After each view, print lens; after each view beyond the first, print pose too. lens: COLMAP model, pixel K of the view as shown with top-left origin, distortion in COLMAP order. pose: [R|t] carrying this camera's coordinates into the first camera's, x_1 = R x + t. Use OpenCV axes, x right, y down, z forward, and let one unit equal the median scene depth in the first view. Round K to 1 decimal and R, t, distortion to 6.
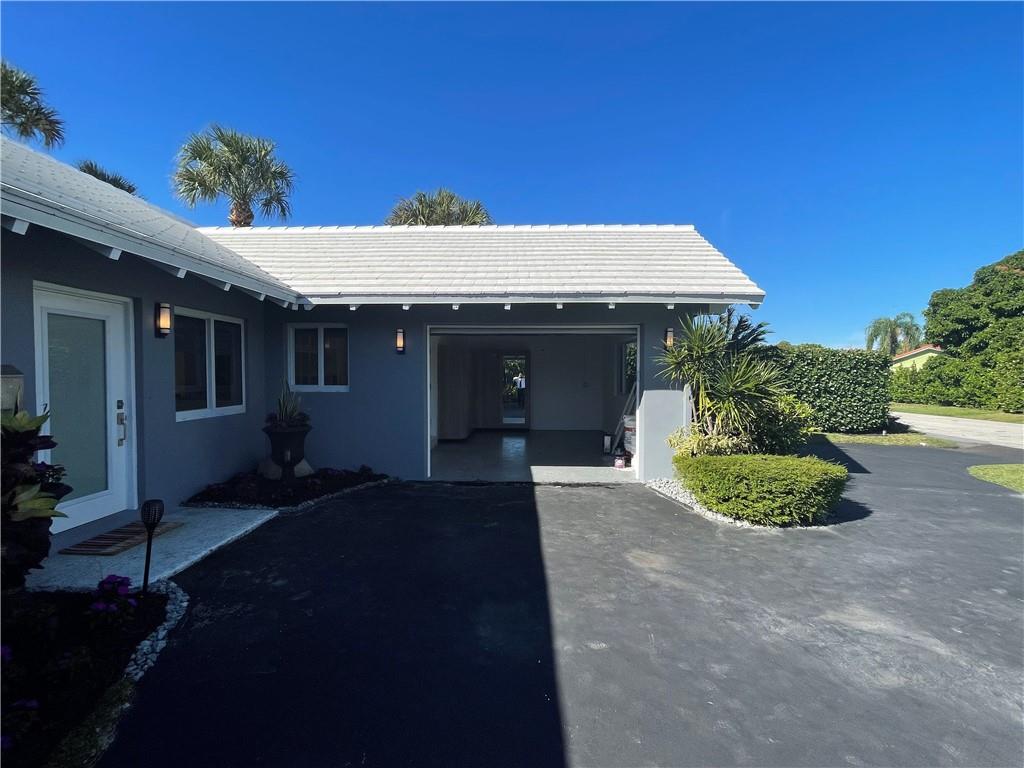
lens RADIAL K [[547.1, 0, 516.3], [0, 547.1, 382.7], [0, 0, 1]] dist [-0.002844, -0.000162]
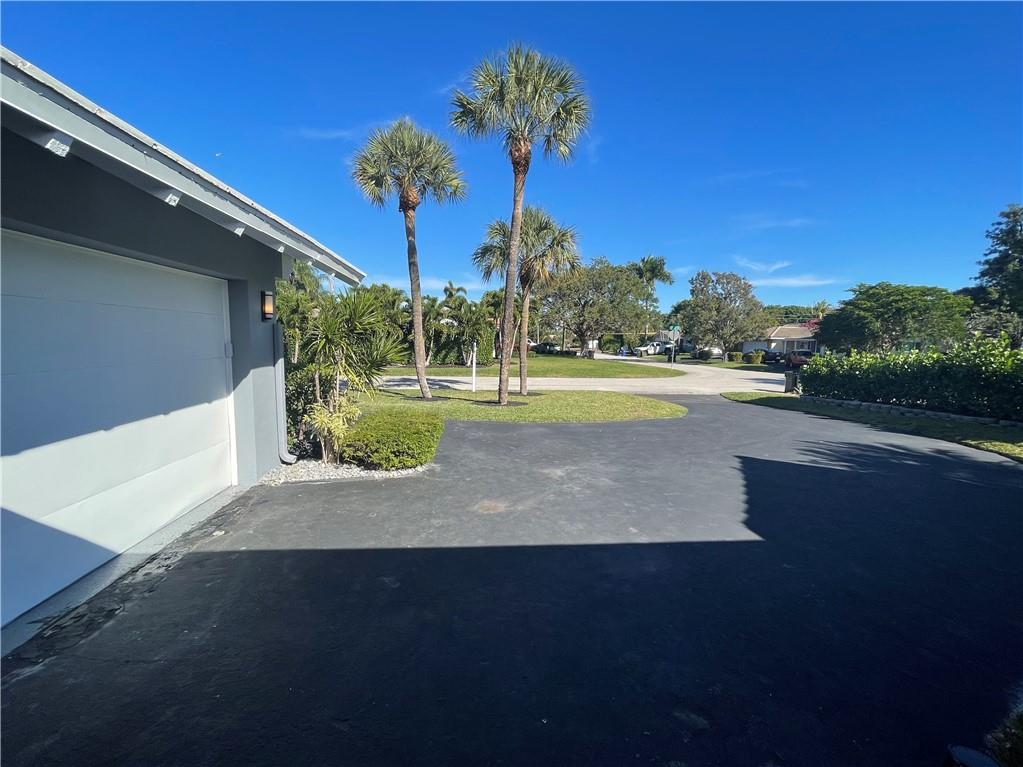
lens RADIAL K [[413.1, 0, 517.0], [0, 413.1, 388.3], [0, 0, 1]] dist [-0.000724, 0.001135]
pose [[-0.169570, -0.123010, 0.977811, -0.689907], [-0.005633, 0.992284, 0.123854, -0.073557], [-0.985502, 0.015494, -0.168955, 1.103992]]
